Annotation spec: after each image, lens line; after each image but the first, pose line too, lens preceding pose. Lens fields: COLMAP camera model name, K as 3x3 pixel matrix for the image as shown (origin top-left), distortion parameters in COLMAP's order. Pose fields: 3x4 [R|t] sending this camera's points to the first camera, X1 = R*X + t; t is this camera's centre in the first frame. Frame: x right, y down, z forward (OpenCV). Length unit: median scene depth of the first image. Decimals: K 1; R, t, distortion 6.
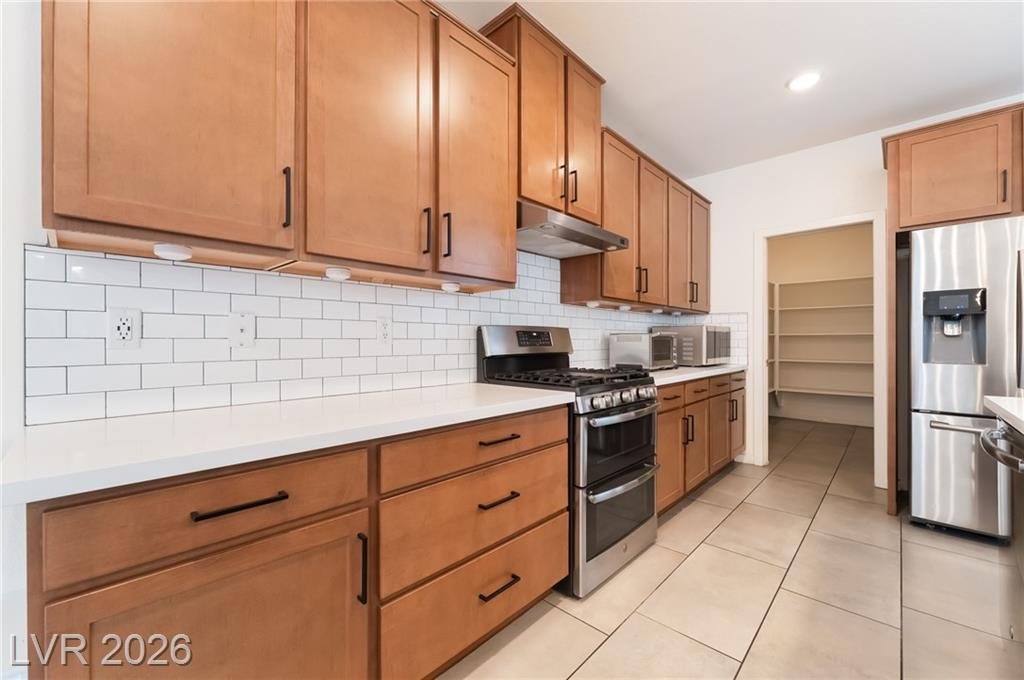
lens RADIAL K [[412.1, 0, 509.5], [0, 412.1, 342.7], [0, 0, 1]] dist [-0.000579, -0.000100]
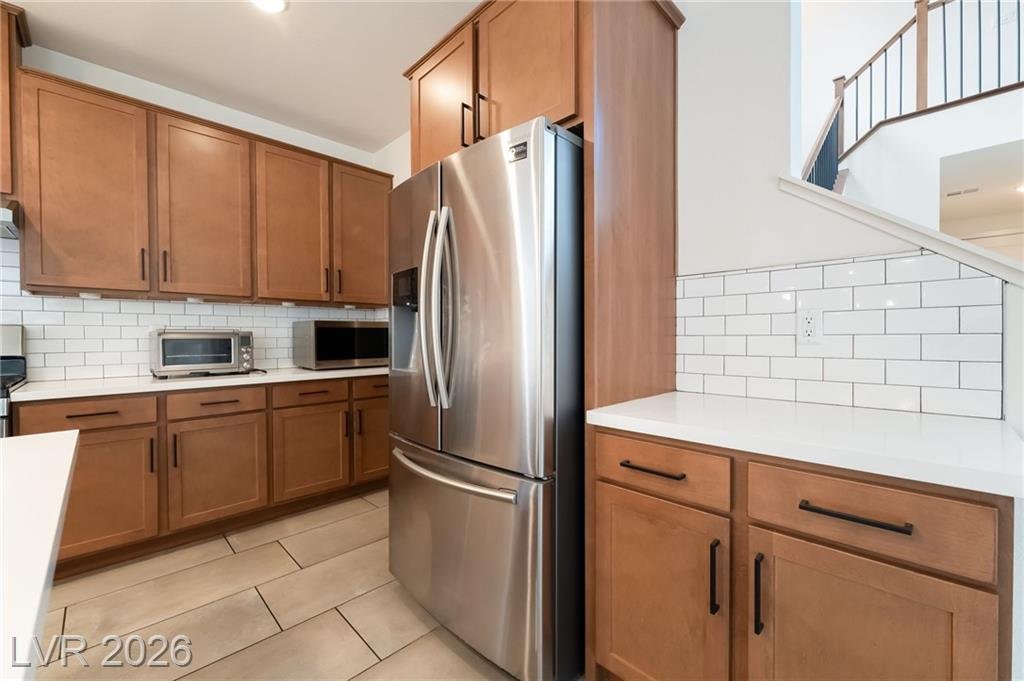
lens RADIAL K [[424.3, 0, 511.7], [0, 424.3, 339.8], [0, 0, 1]] dist [0.004257, 0.000453]
pose [[0.999240, -0.007897, -0.038181, 1.227440], [0.008025, 0.999963, 0.003182, -0.003785], [0.038155, -0.003486, 0.999266, 0.231085]]
